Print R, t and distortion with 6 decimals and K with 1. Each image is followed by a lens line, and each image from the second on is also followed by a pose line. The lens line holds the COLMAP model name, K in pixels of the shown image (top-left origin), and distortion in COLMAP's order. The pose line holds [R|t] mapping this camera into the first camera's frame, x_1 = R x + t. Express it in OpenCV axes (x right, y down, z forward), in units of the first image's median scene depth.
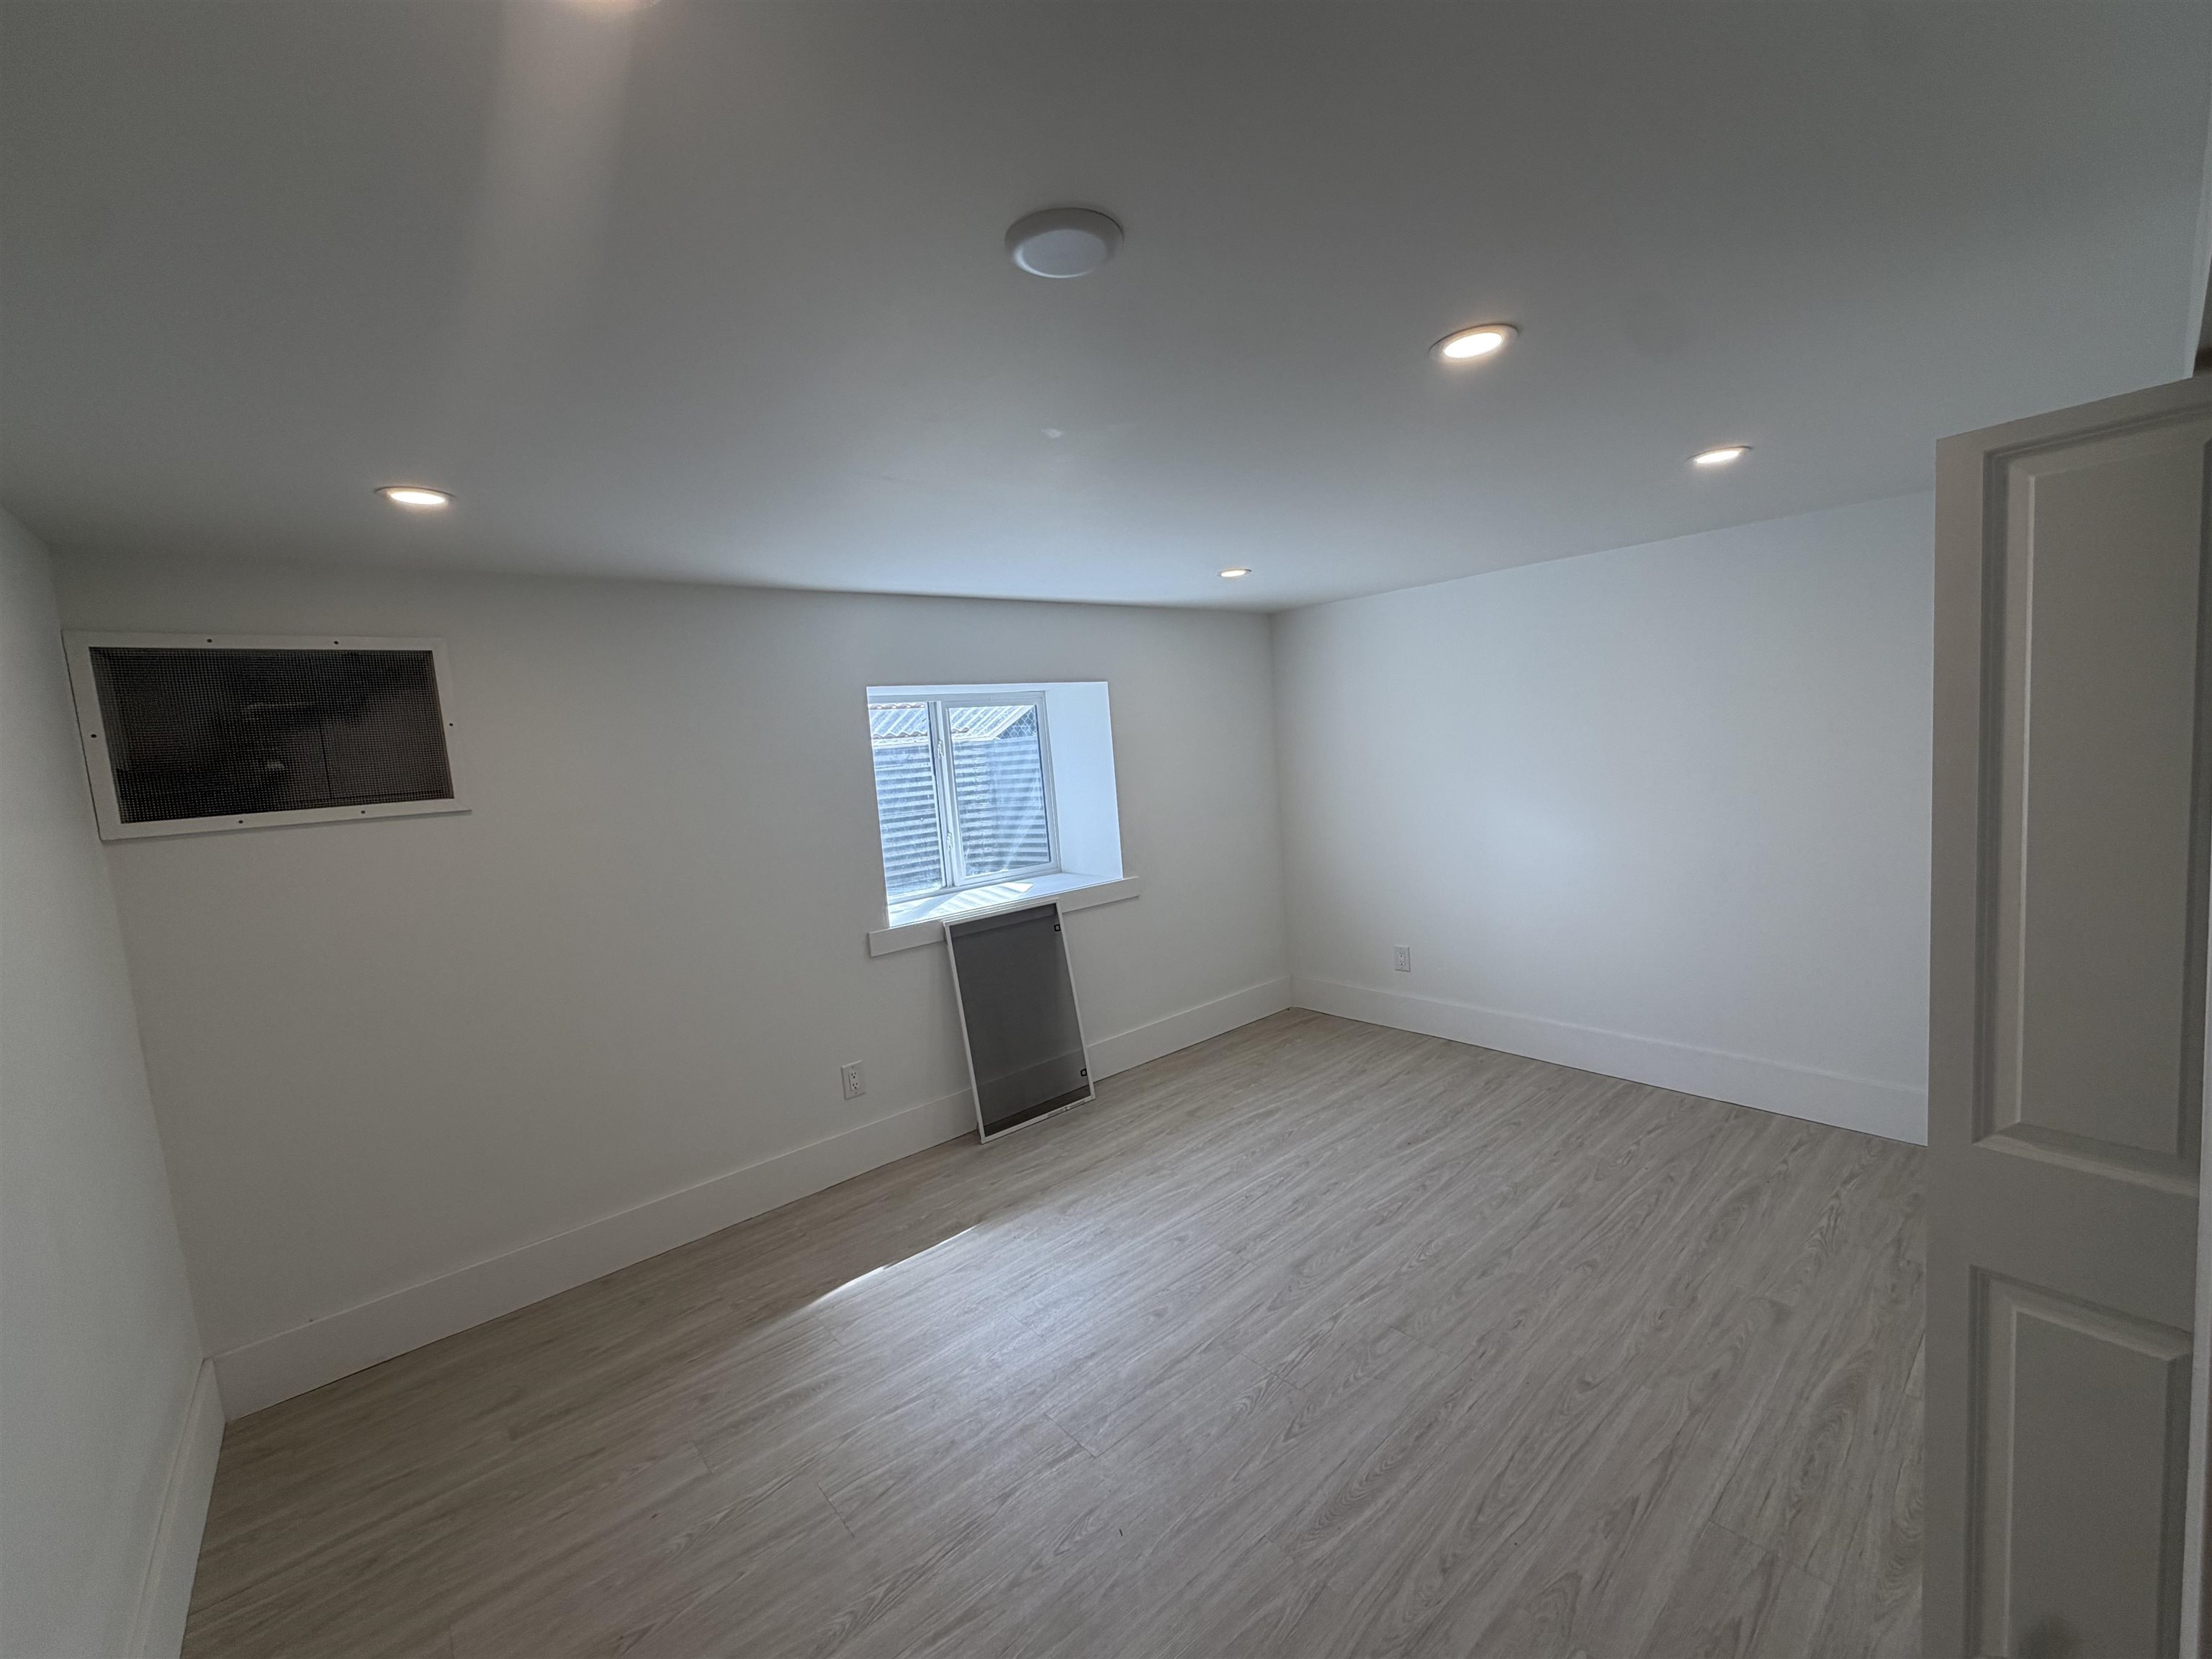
lens RADIAL K [[896.4, 0, 1109.8], [0, 896.4, 829.9], [0, 0, 1]] dist [0.001406, -0.000368]
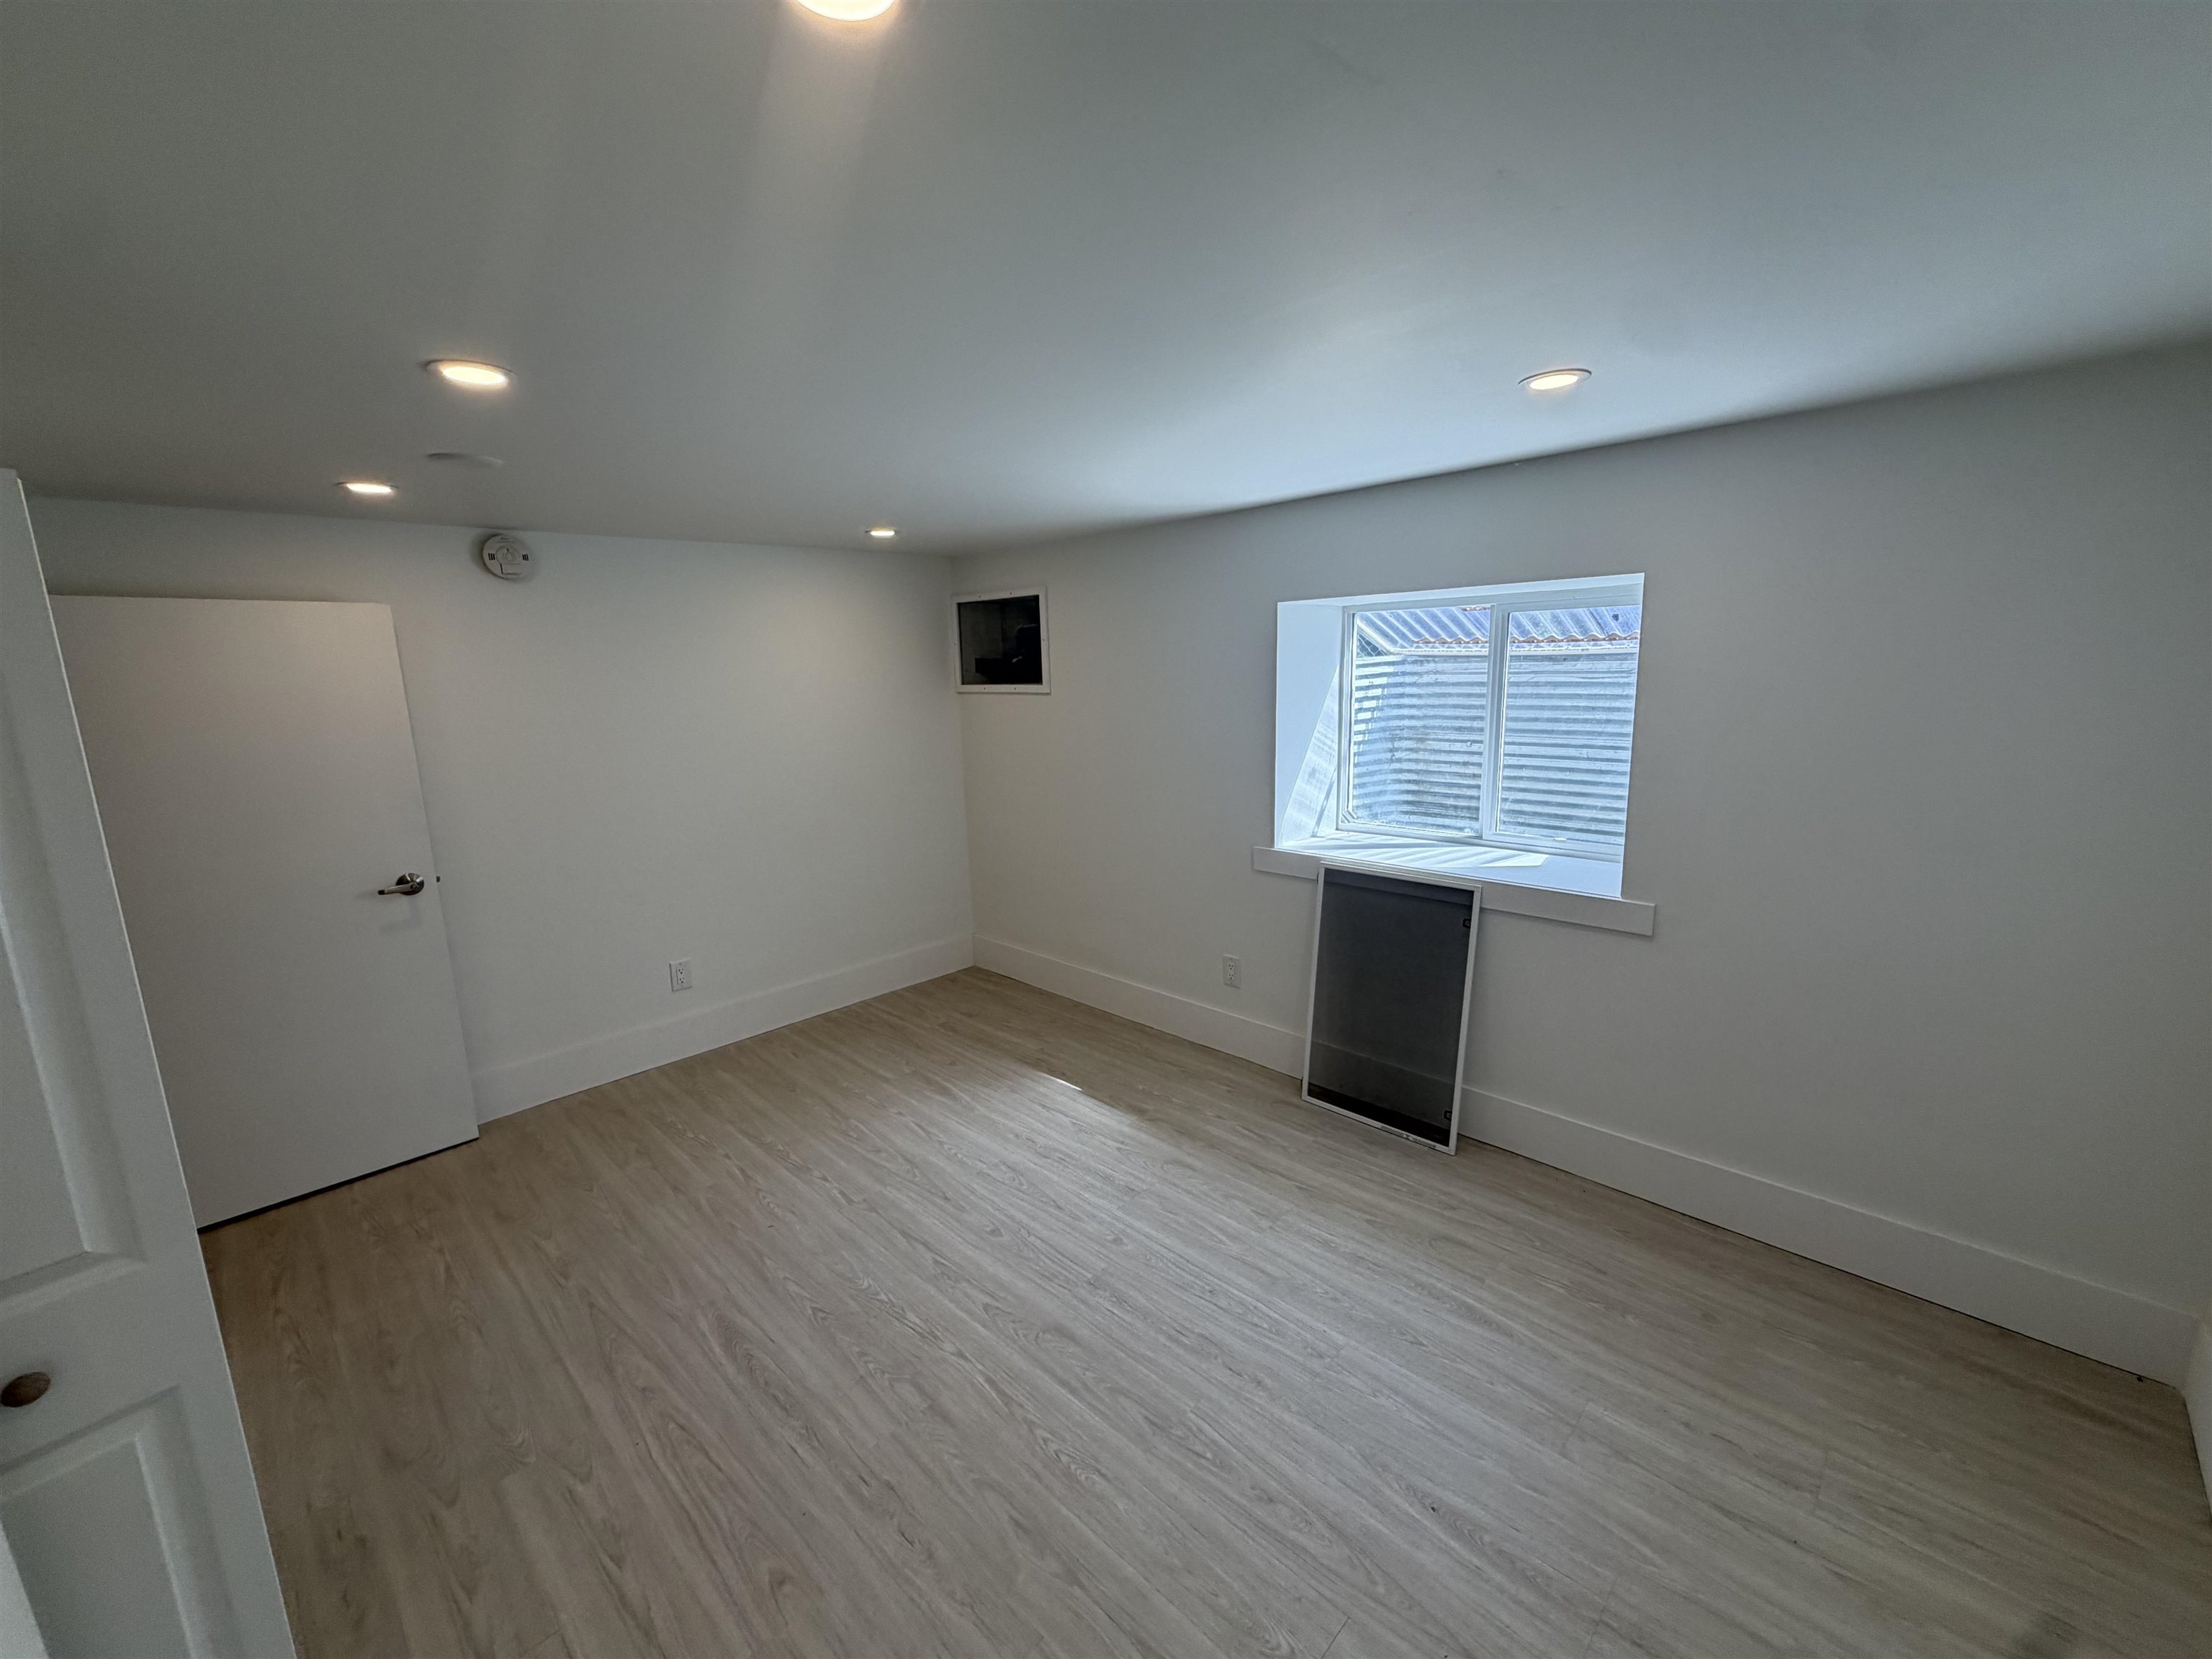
lens RADIAL K [[896.4, 0, 1109.8], [0, 896.4, 829.9], [0, 0, 1]] dist [0.001406, -0.000368]
pose [[0.088366, 0.253416, -0.963313, 0.950062], [-0.075726, 0.966007, 0.247178, -0.196590], [0.993205, 0.051105, 0.104553, 0.968568]]
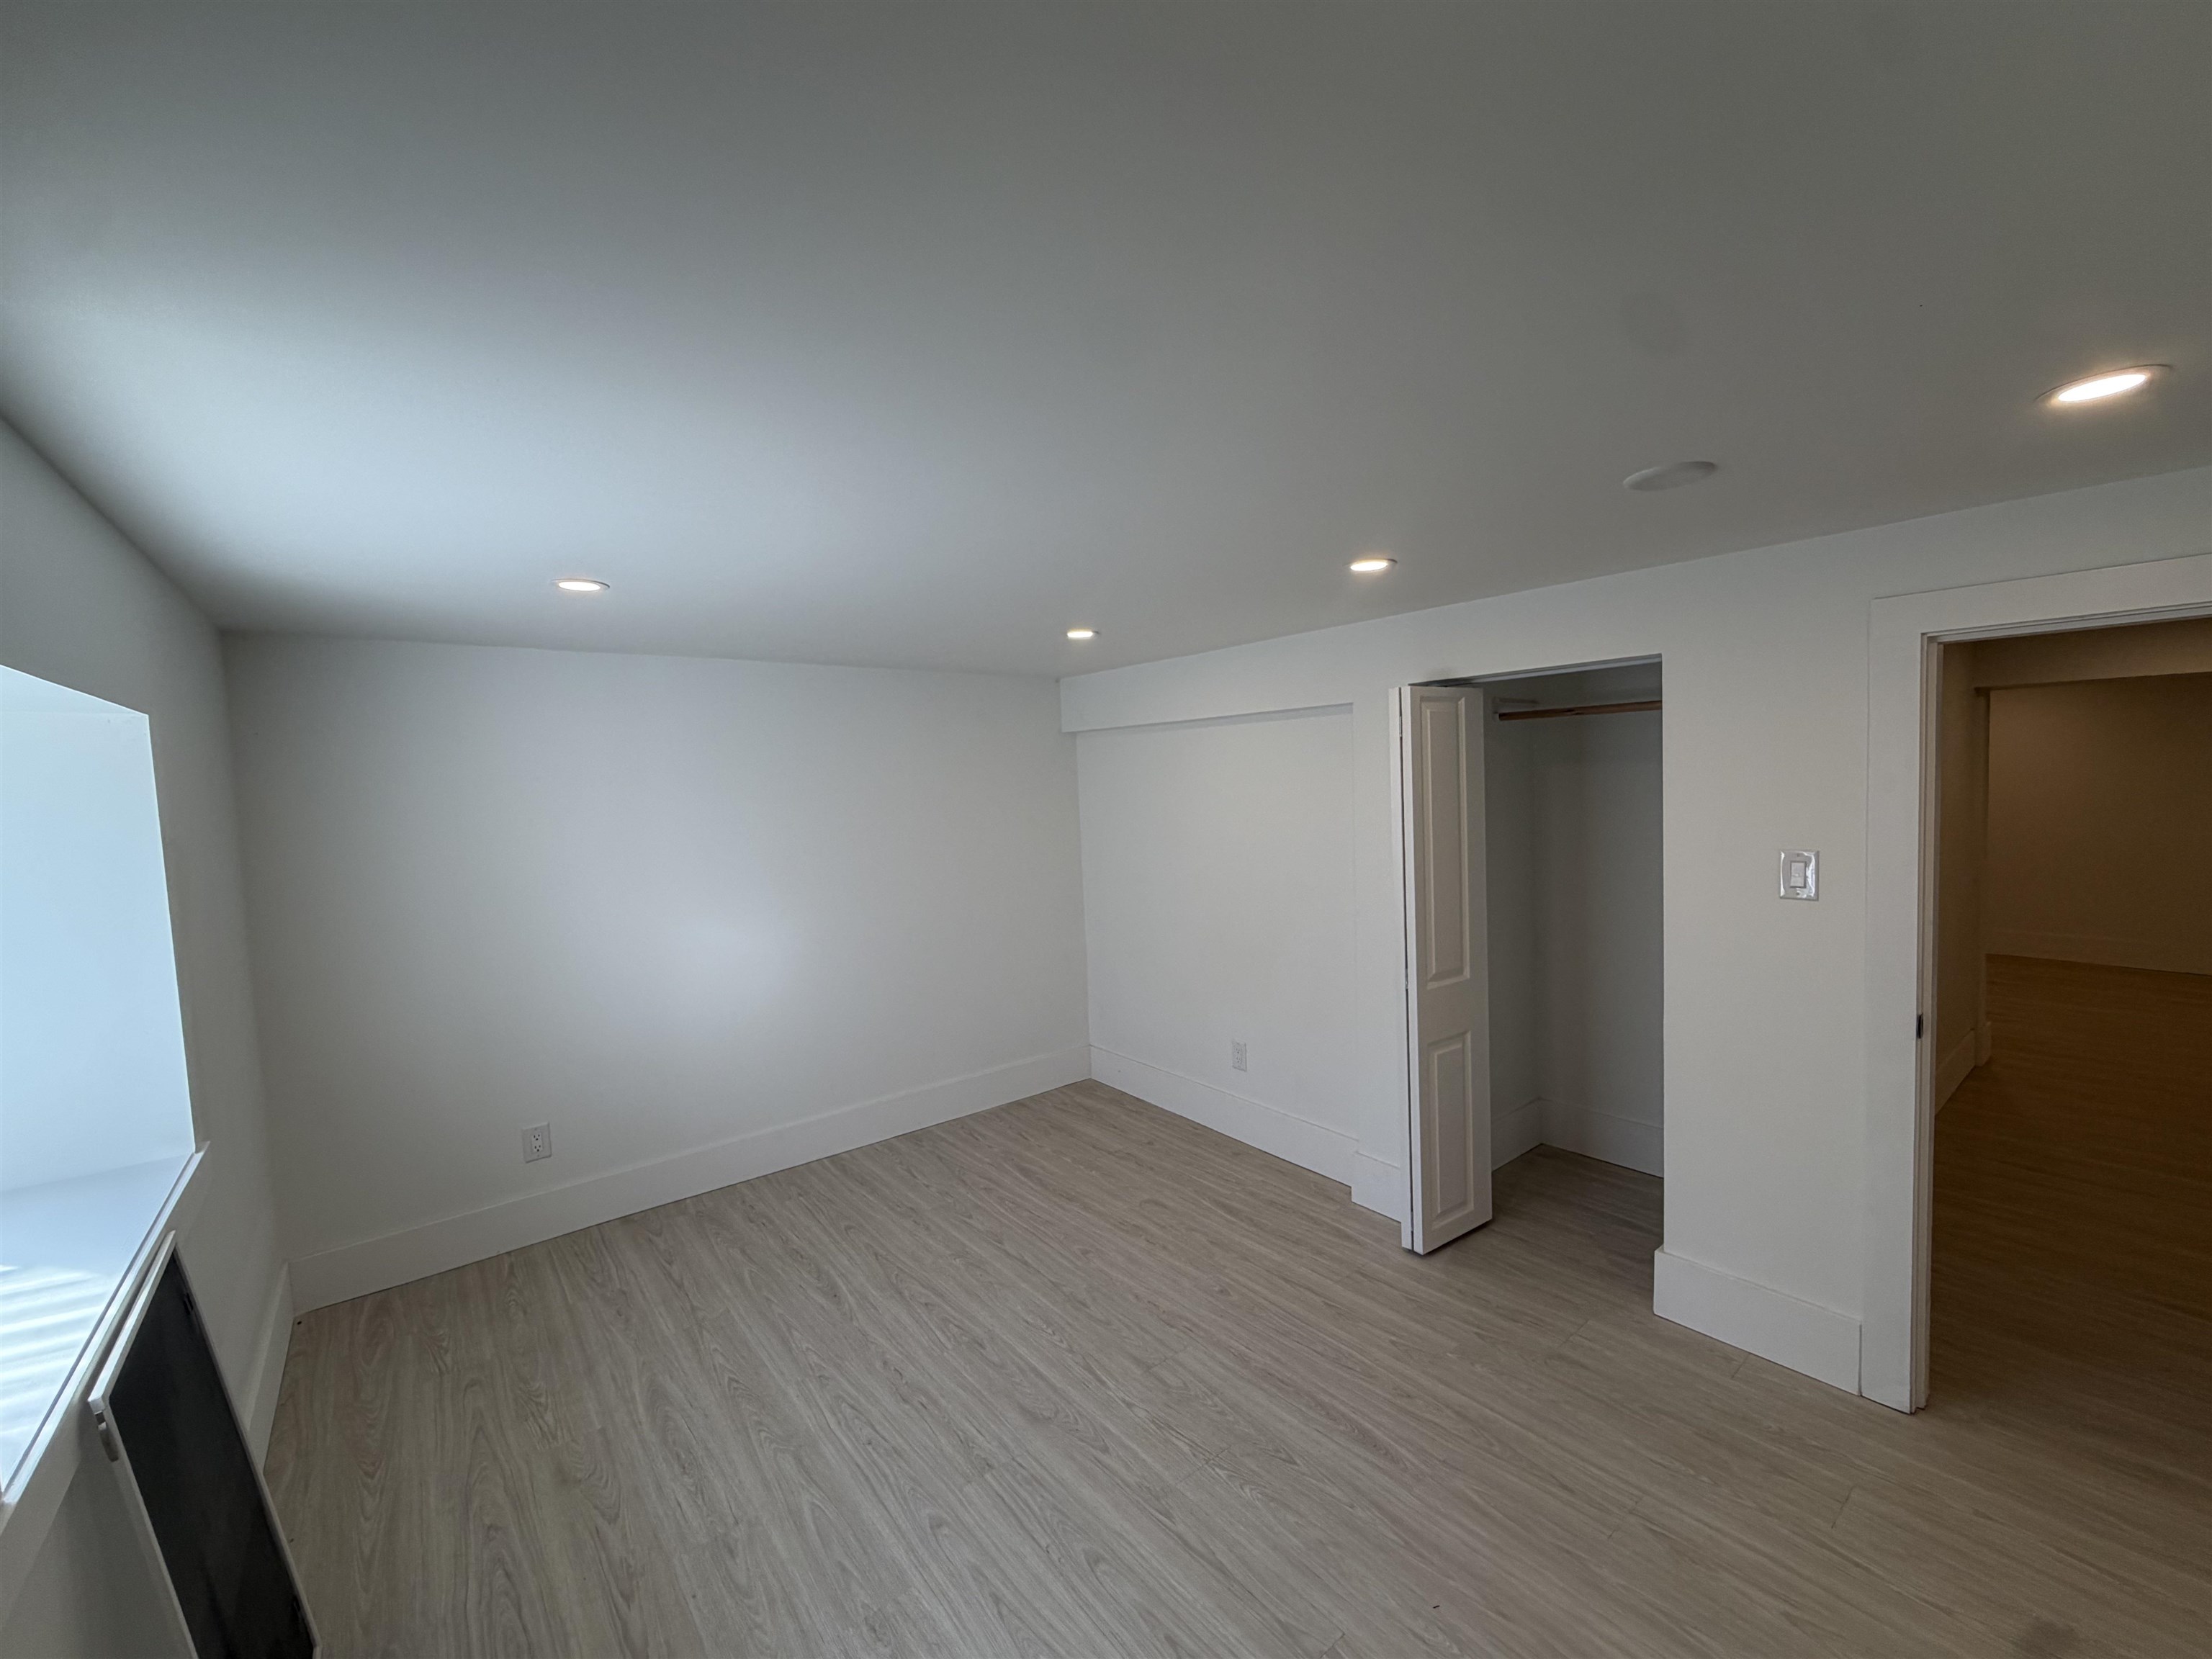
lens RADIAL K [[896.4, 0, 1109.8], [0, 896.4, 829.9], [0, 0, 1]] dist [0.001406, -0.000368]
pose [[0.036998, 0.012059, 0.999243, -0.697353], [0.132196, 0.991080, -0.016856, -0.063157], [-0.990533, 0.132720, 0.035074, 0.850069]]
